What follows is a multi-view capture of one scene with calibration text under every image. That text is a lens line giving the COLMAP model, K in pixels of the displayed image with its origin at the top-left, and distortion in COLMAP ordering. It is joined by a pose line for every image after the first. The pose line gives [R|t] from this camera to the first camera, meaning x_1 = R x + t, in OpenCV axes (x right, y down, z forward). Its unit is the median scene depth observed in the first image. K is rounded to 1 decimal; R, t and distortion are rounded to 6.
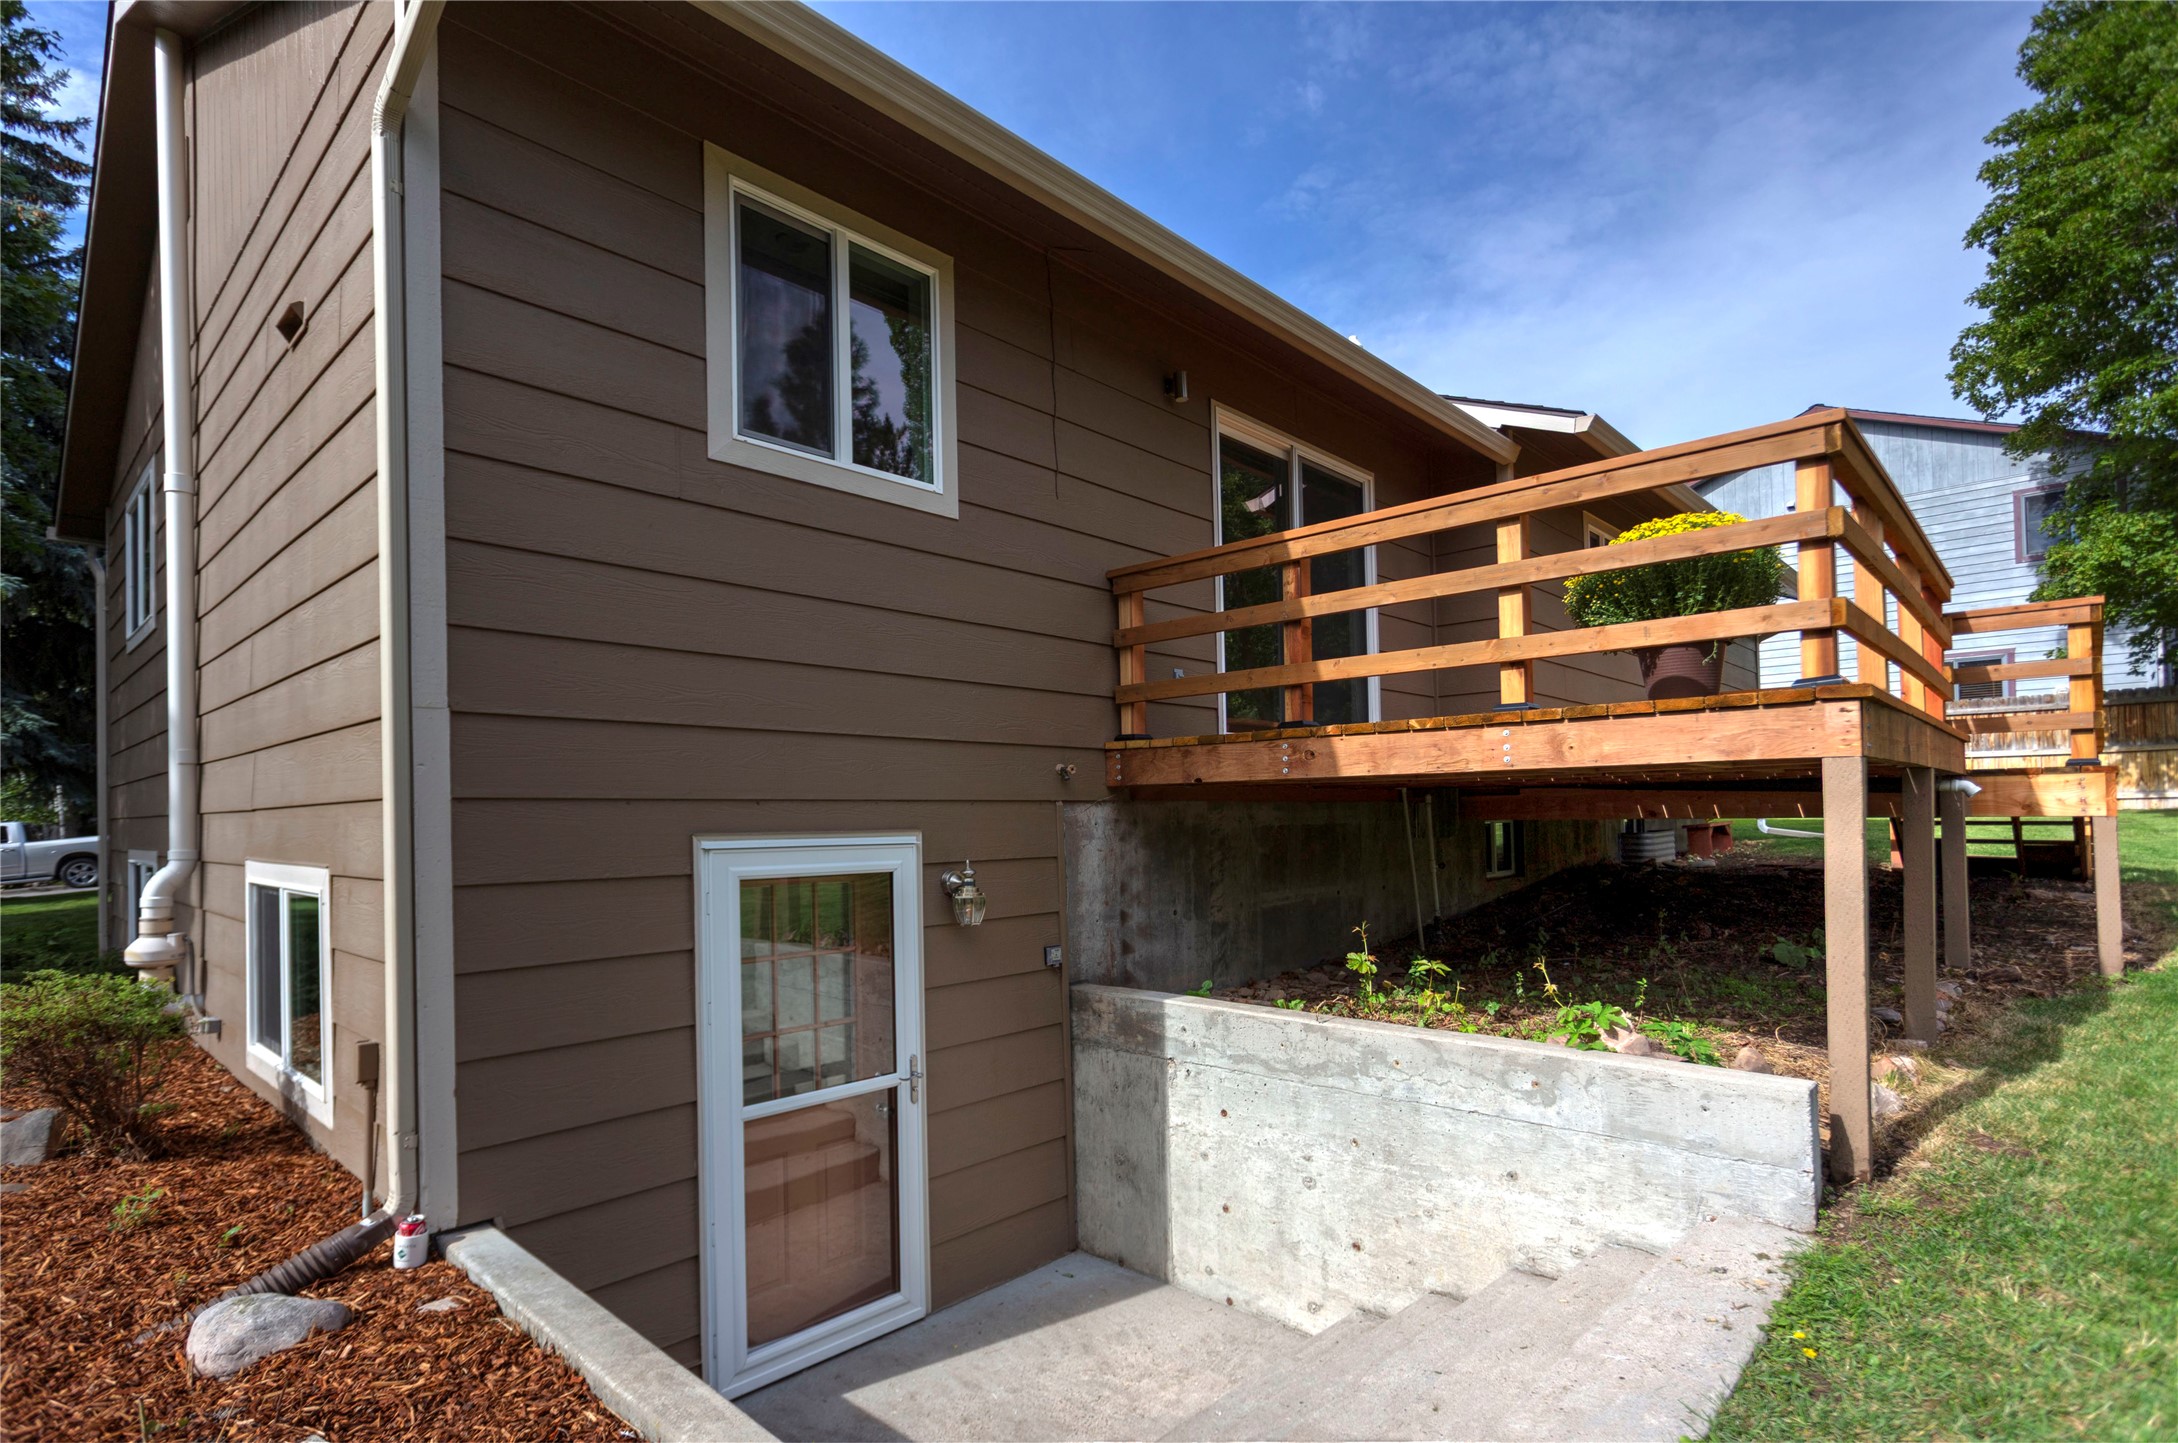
lens RADIAL K [[1028.2, 0, 1086.3], [0, 1028.2, 801.8], [0, 0, 1]] dist [-0.000856, -0.000279]
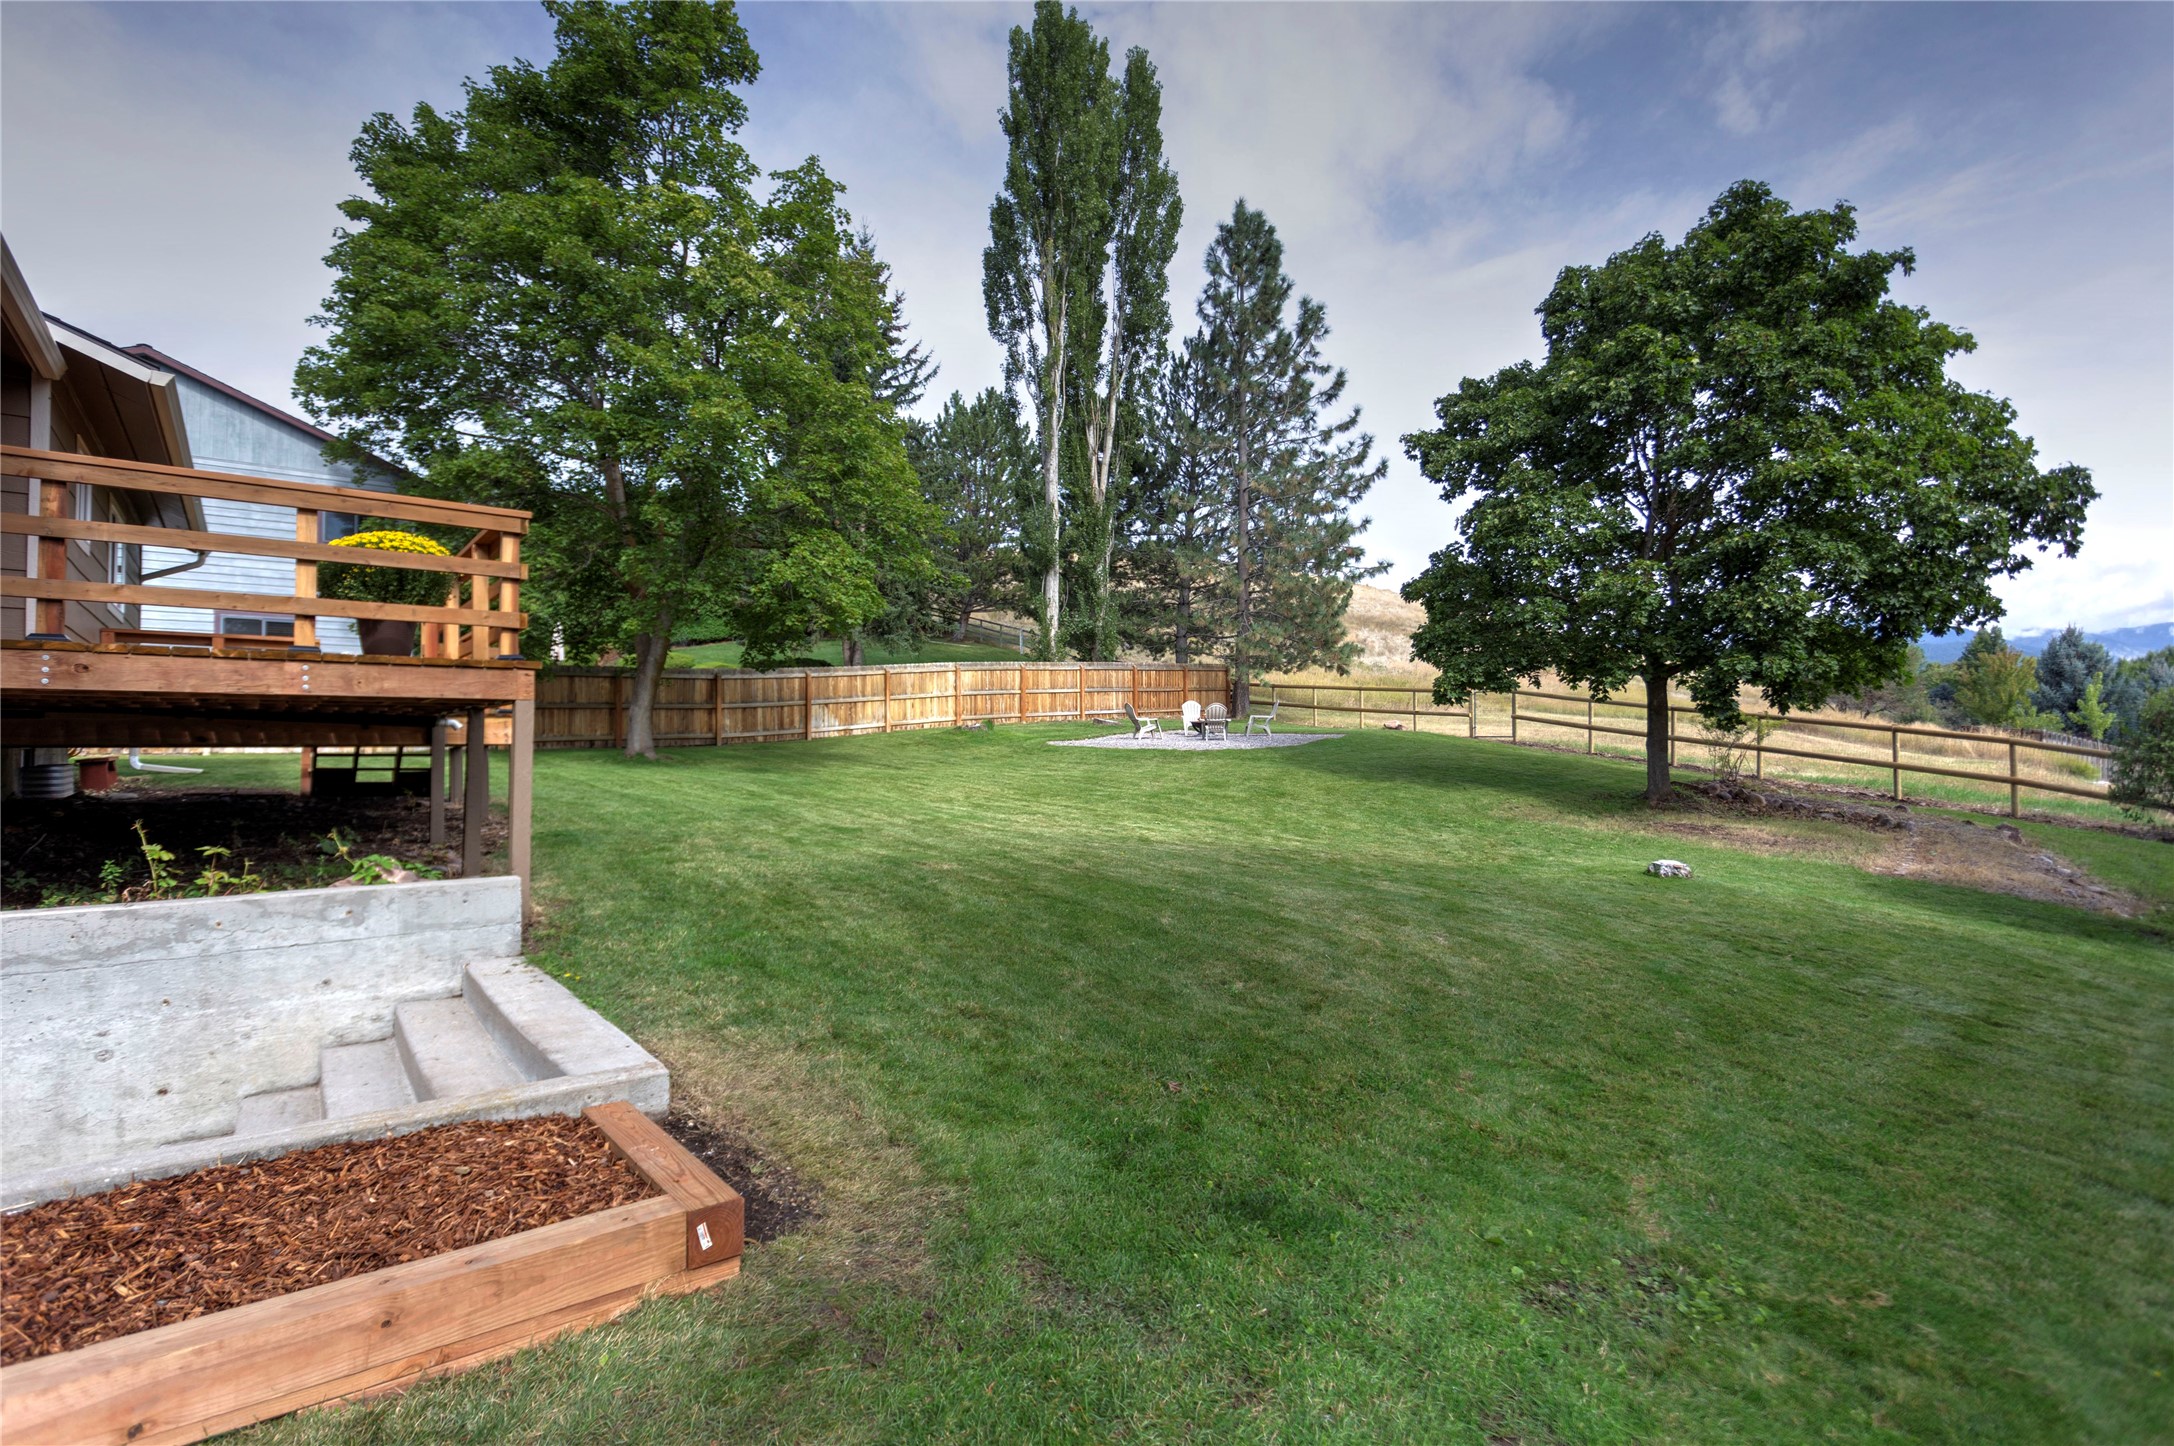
lens RADIAL K [[1069.8, 0, 1087.0], [0, 1069.8, 723.0], [0, 0, 1]] dist [-0.019665, 0.017004]
pose [[0.130460, 0.038775, 0.990695, -0.807560], [-0.010104, 0.999235, -0.037779, 0.046567], [-0.991402, -0.005081, 0.130752, -0.199168]]
